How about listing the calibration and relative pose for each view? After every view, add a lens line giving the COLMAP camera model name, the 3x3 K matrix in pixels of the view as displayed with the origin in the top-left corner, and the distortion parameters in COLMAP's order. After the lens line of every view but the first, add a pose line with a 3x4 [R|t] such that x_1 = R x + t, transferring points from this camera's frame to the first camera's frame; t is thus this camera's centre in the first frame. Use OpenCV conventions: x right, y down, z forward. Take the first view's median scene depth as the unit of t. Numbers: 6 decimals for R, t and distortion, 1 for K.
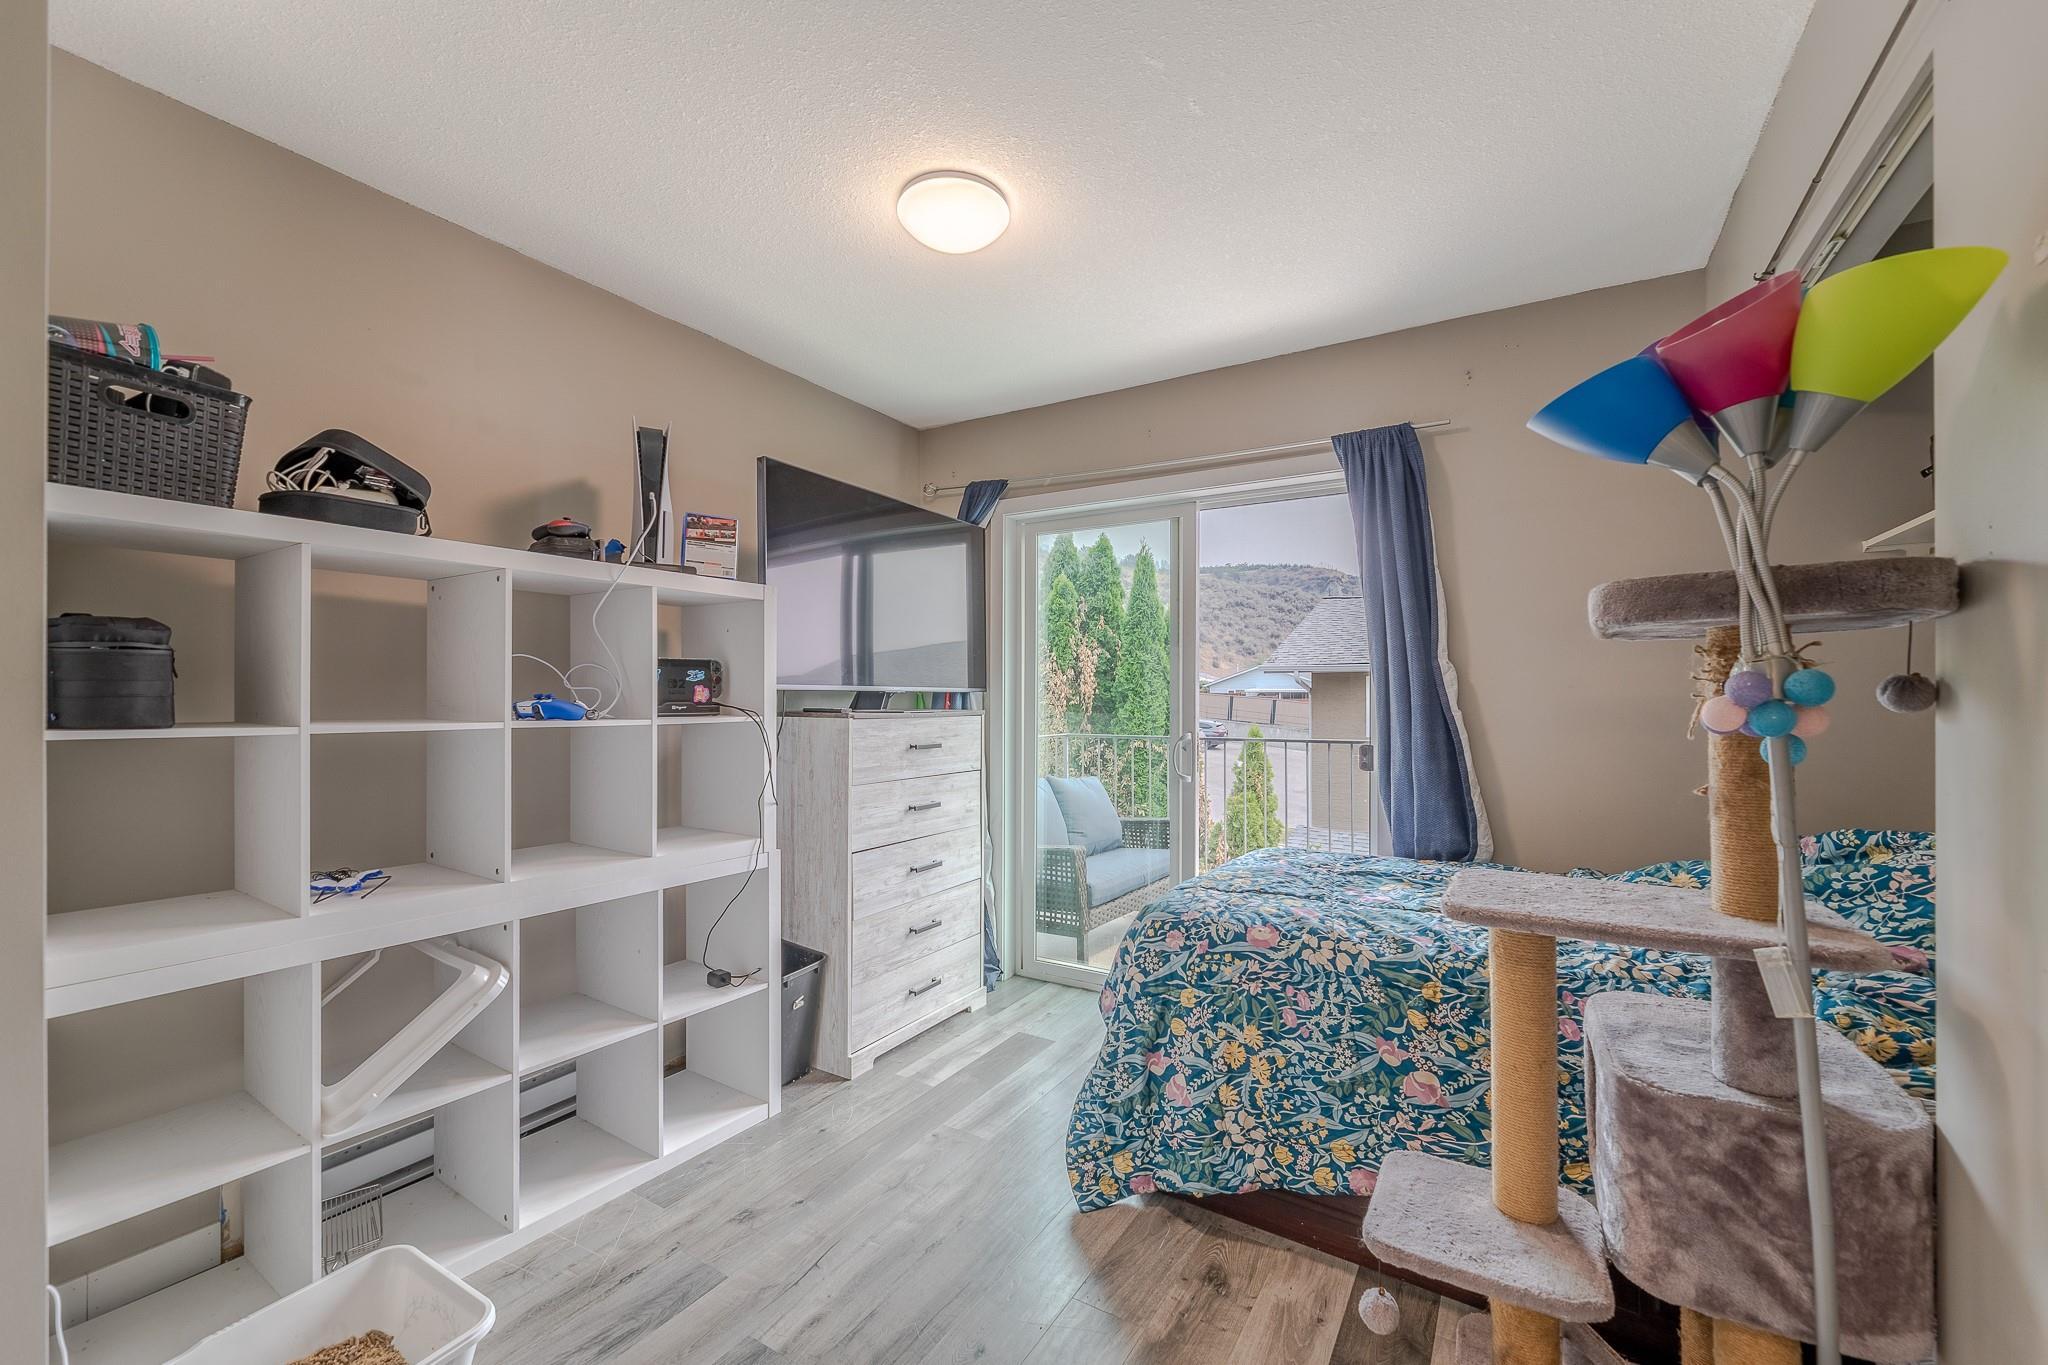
lens RADIAL K [[836.5, 0, 1020.7], [0, 836.5, 683.2], [0, 0, 1]] dist [0.001101, 0.000128]
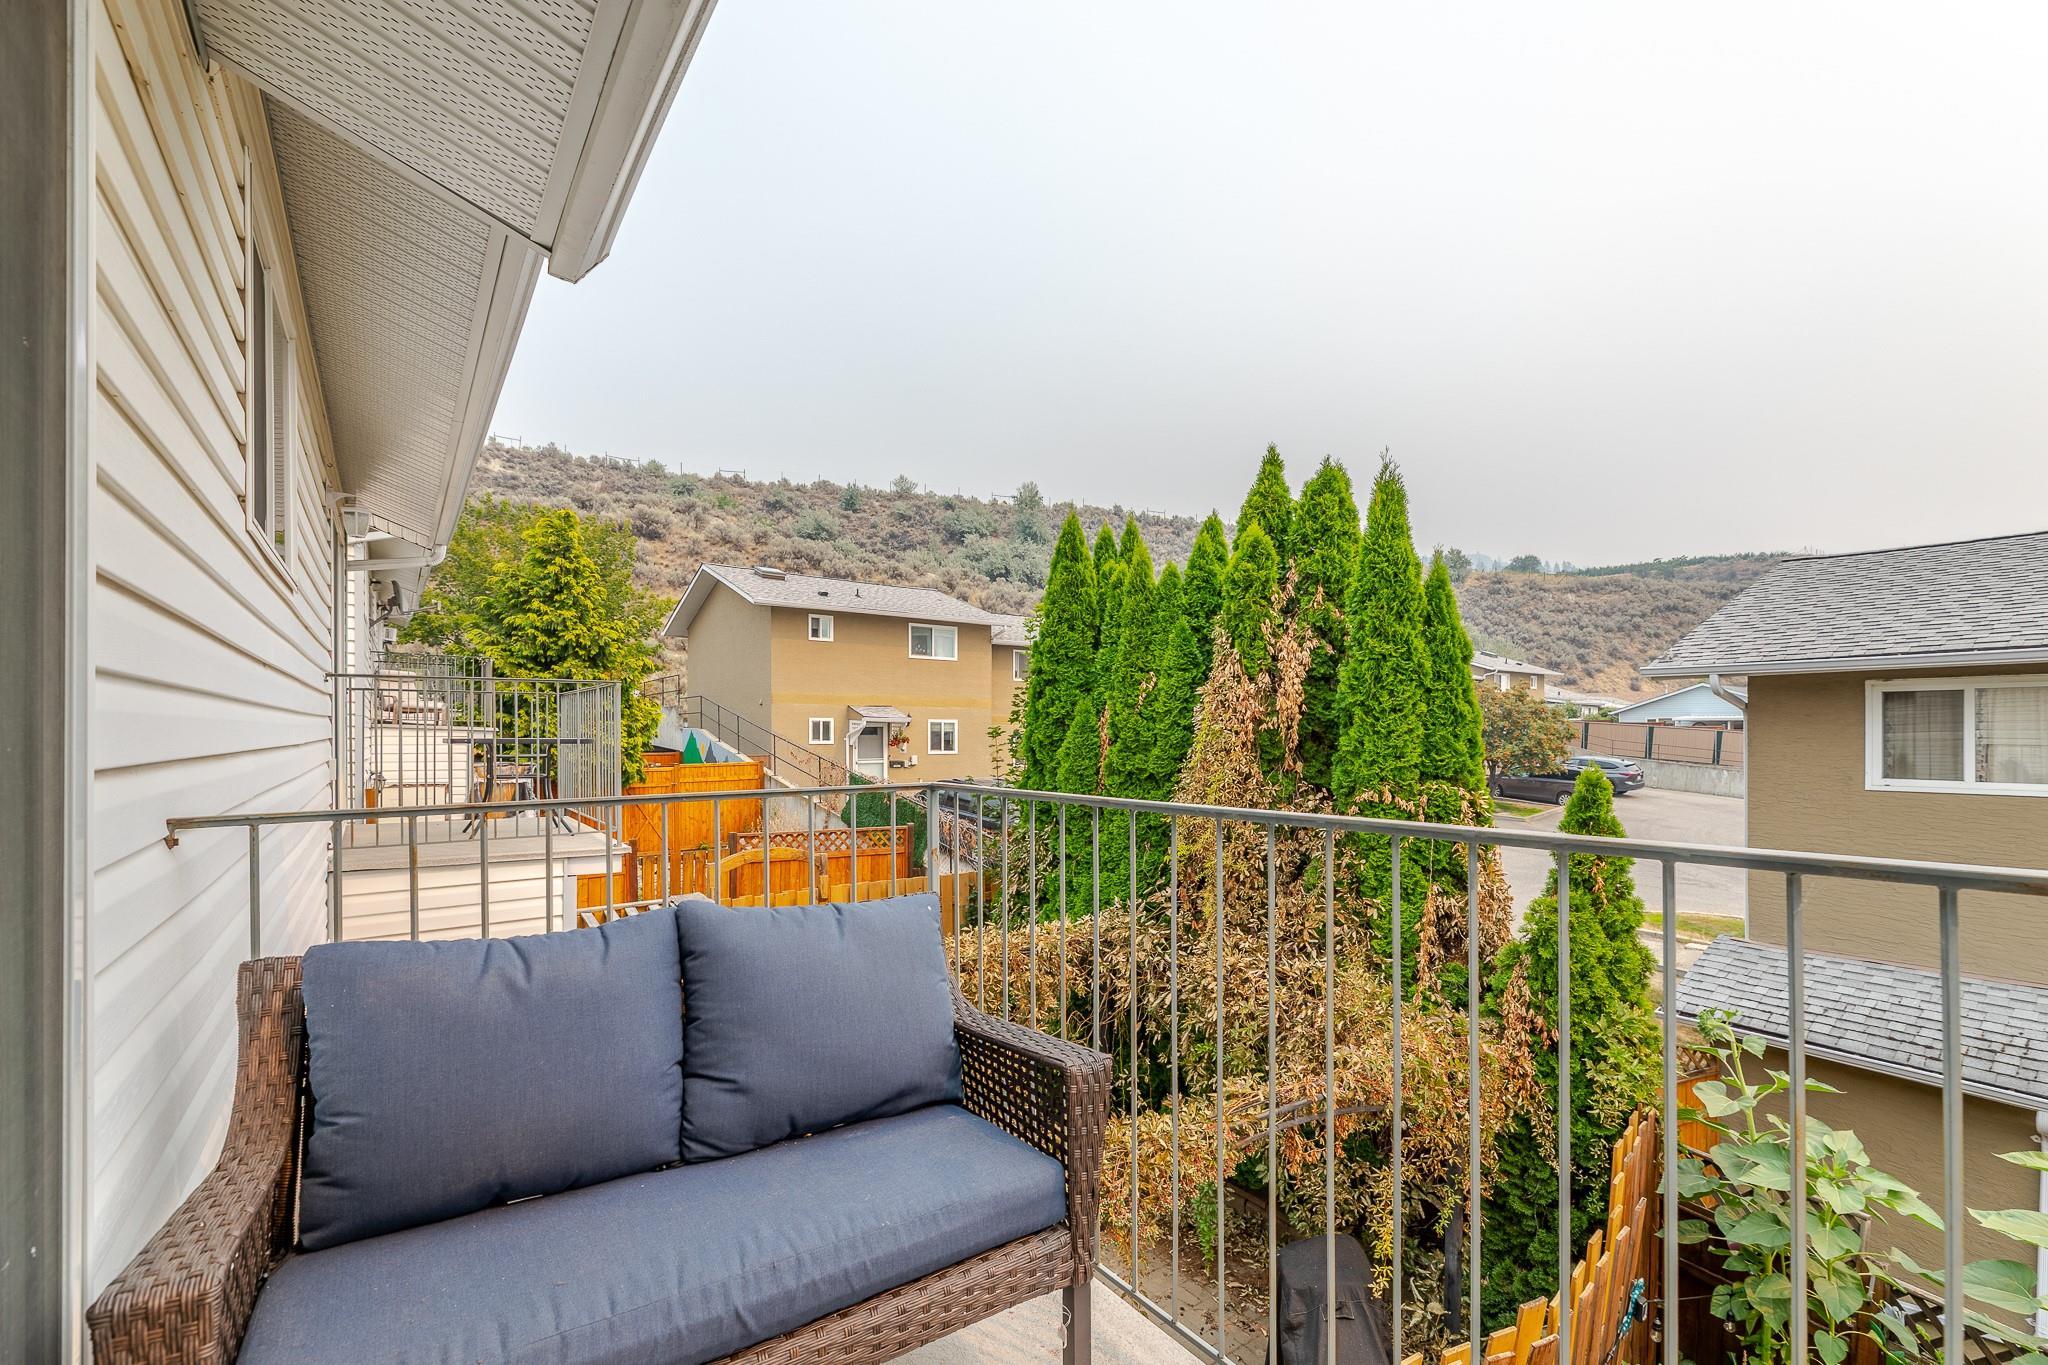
lens RADIAL K [[871.4, 0, 1058.0], [0, 871.4, 734.1], [0, 0, 1]] dist [-0.001066, -0.000105]
pose [[0.933697, -0.000952, -0.358062, 0.148802], [0.008150, 0.999794, 0.018596, 0.015126], [0.357970, -0.020281, 0.933513, 0.333472]]
